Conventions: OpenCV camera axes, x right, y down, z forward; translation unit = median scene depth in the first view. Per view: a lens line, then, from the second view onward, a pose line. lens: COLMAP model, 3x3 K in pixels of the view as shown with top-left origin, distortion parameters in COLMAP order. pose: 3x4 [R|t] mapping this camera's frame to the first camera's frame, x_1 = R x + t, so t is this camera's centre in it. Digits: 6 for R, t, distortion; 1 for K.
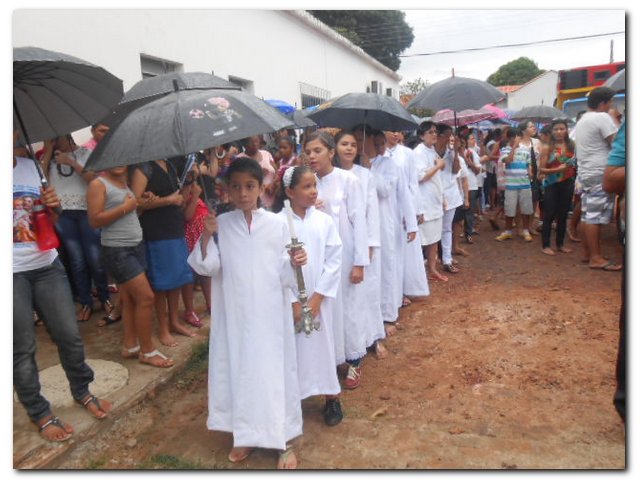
lens RADIAL K [[477.1, 0, 320.0], [0, 477.1, 240.0], [0, 0, 1]] dist [-0.028443, 0.042803]
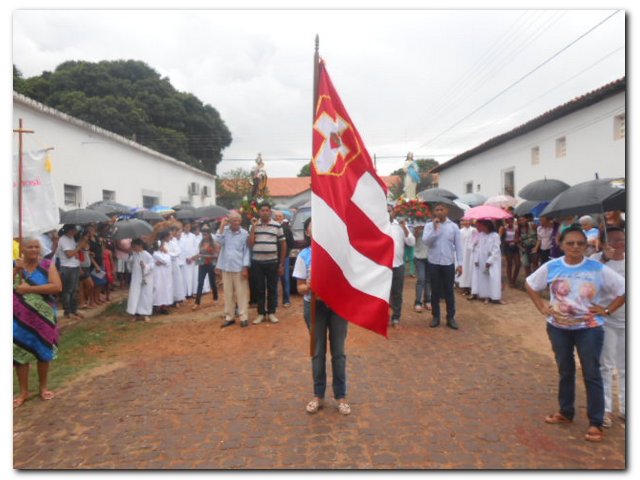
lens RADIAL K [[477.1, 0, 320.0], [0, 477.1, 240.0], [0, 0, 1]] dist [-0.028443, 0.042803]
pose [[0.941053, 0.015642, 0.337896, -0.004026], [0.037517, 0.987940, -0.150220, 0.031670], [-0.336171, 0.154042, 0.929118, -0.197194]]
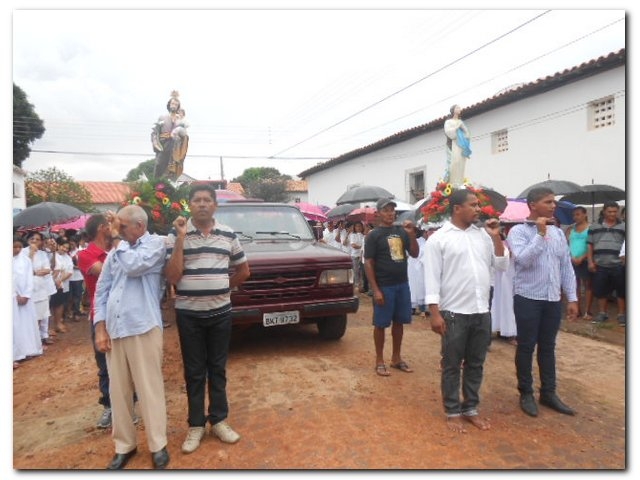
lens RADIAL K [[476.1, 0, 321.9], [0, 476.1, 235.4], [0, 0, 1]] dist [-0.022428, 0.008924]
pose [[0.760521, 0.016080, 0.649115, -0.000625], [0.109920, 0.982076, -0.153113, 0.008748], [-0.639942, 0.187796, 0.745122, -0.071267]]
